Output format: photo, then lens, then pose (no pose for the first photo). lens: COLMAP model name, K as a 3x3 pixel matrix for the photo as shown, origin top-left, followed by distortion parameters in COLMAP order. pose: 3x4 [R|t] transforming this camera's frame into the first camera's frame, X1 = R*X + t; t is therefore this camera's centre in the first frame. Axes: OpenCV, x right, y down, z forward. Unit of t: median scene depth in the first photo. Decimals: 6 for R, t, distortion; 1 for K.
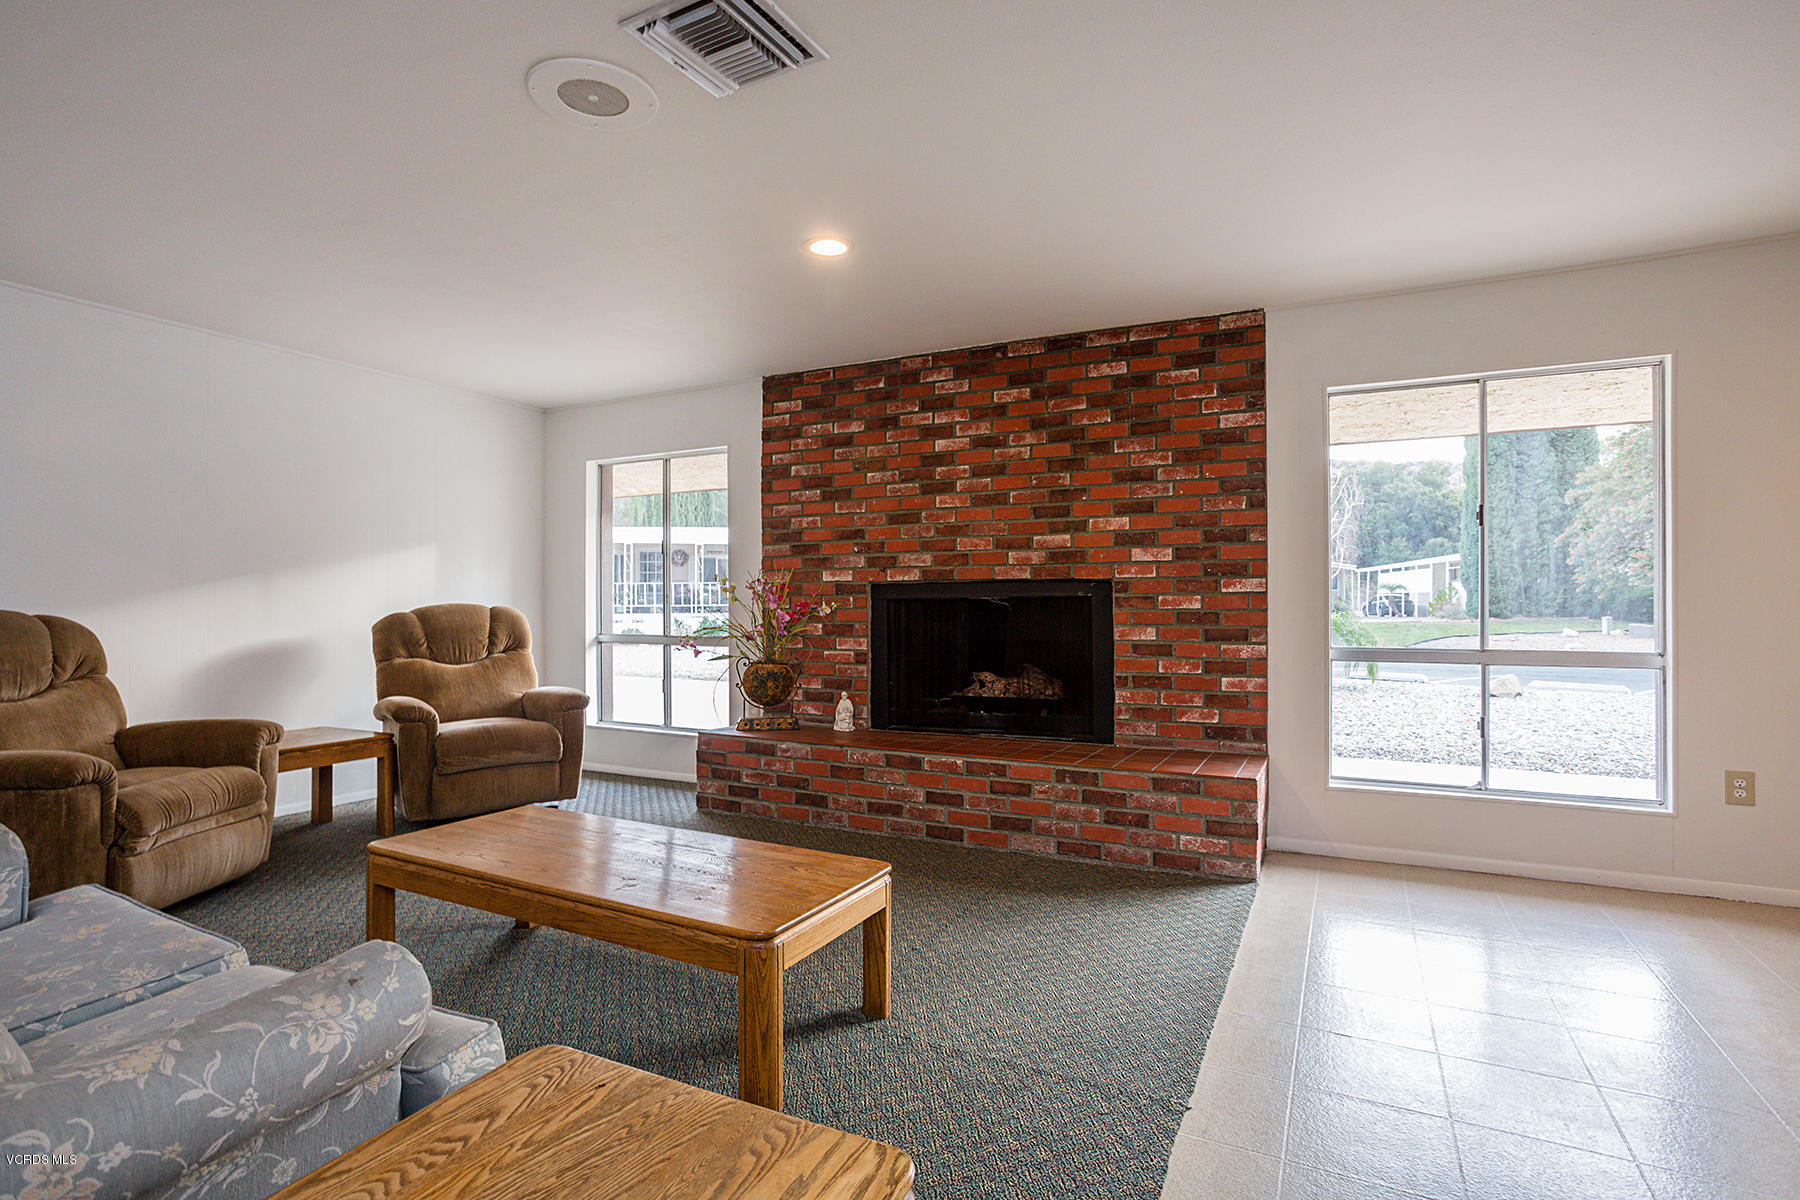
lens RADIAL K [[868.2, 0, 898.6], [0, 868.2, 602.9], [0, 0, 1]] dist [-0.030382, 0.013061]
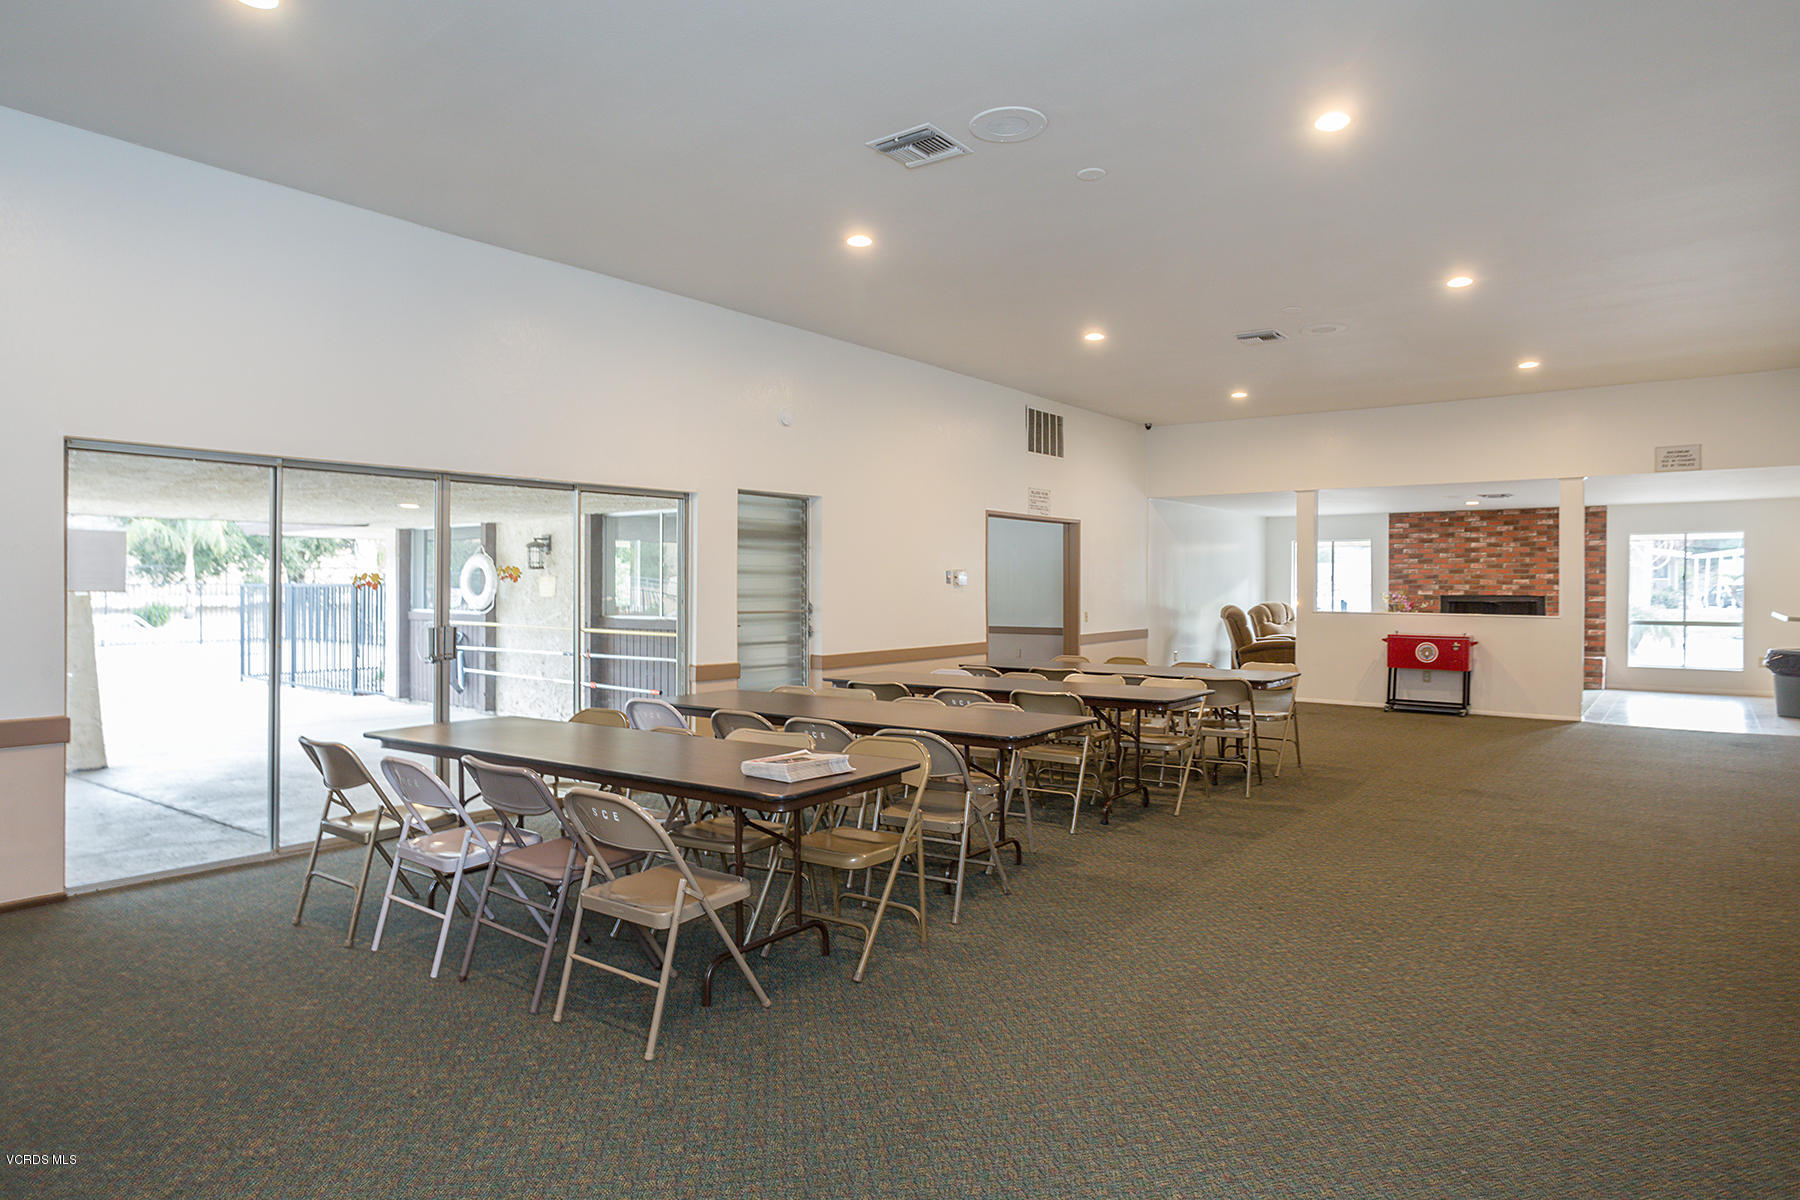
lens RADIAL K [[1070.5, 0, 899.9], [0, 1070.5, 598.2], [0, 0, 1]] dist [-0.013591, 0.006419]
pose [[0.986763, 0.006828, -0.162026, -1.183528], [-0.004803, 0.999905, 0.012888, -0.050702], [0.162099, -0.011940, 0.986702, -2.587857]]
